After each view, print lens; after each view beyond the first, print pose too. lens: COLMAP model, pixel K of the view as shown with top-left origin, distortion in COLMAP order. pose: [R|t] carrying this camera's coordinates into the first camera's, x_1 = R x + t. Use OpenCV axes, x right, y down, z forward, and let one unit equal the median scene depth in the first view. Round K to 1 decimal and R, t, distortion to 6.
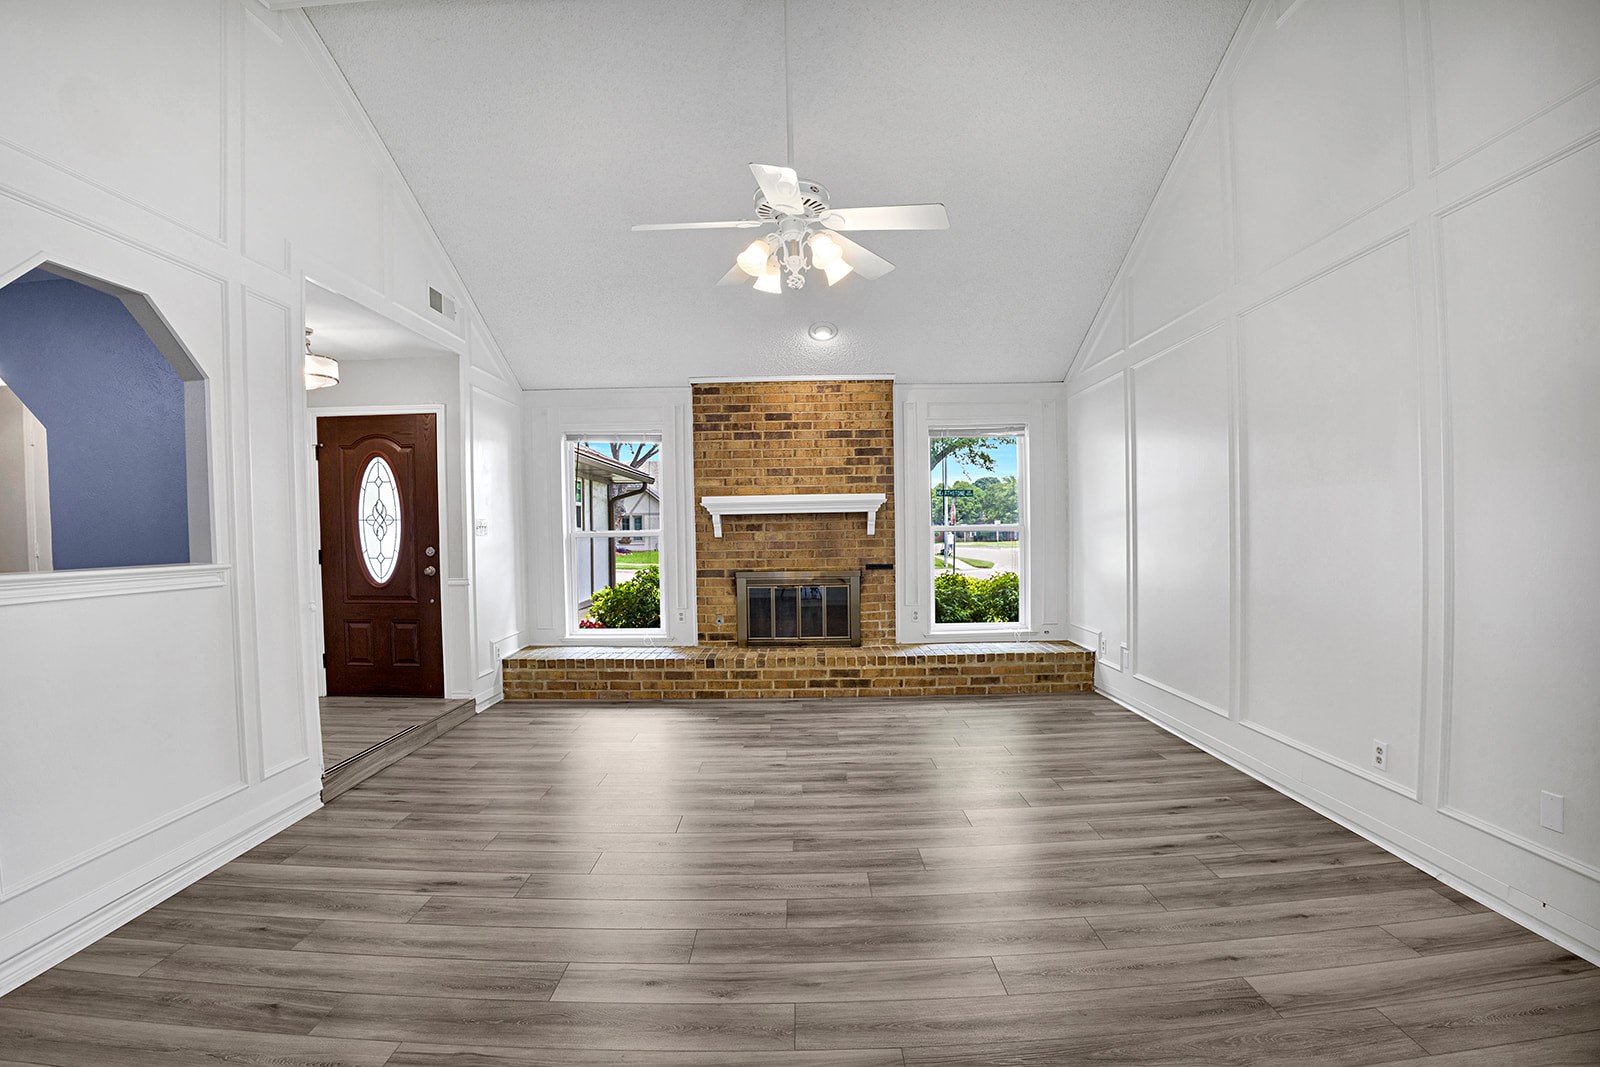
lens RADIAL K [[710.1, 0, 795.9], [0, 710.1, 531.2], [0, 0, 1]] dist [-0.085039, 0.011555]
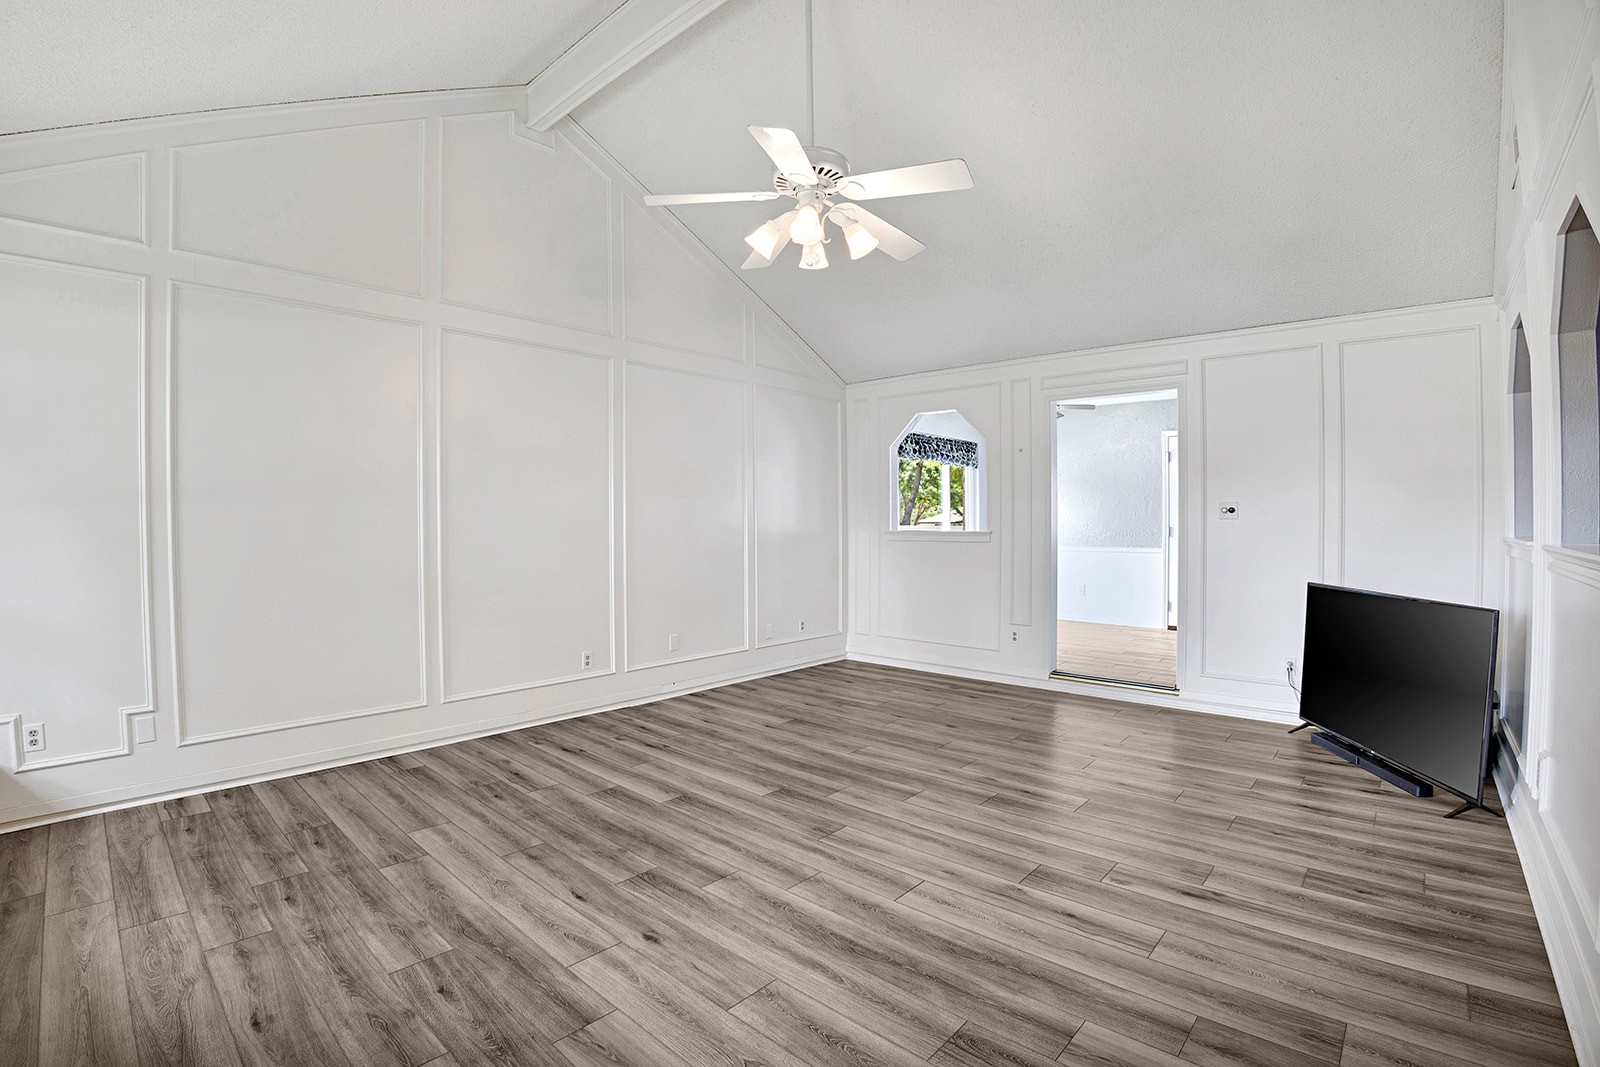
lens RADIAL K [[710.1, 0, 795.9], [0, 710.1, 531.2], [0, 0, 1]] dist [-0.085039, 0.011555]
pose [[-0.727689, 0.006434, 0.685877, -0.650864], [0.013761, 0.999892, 0.005220, 0.010148], [-0.685769, 0.013237, -0.727699, 1.757059]]
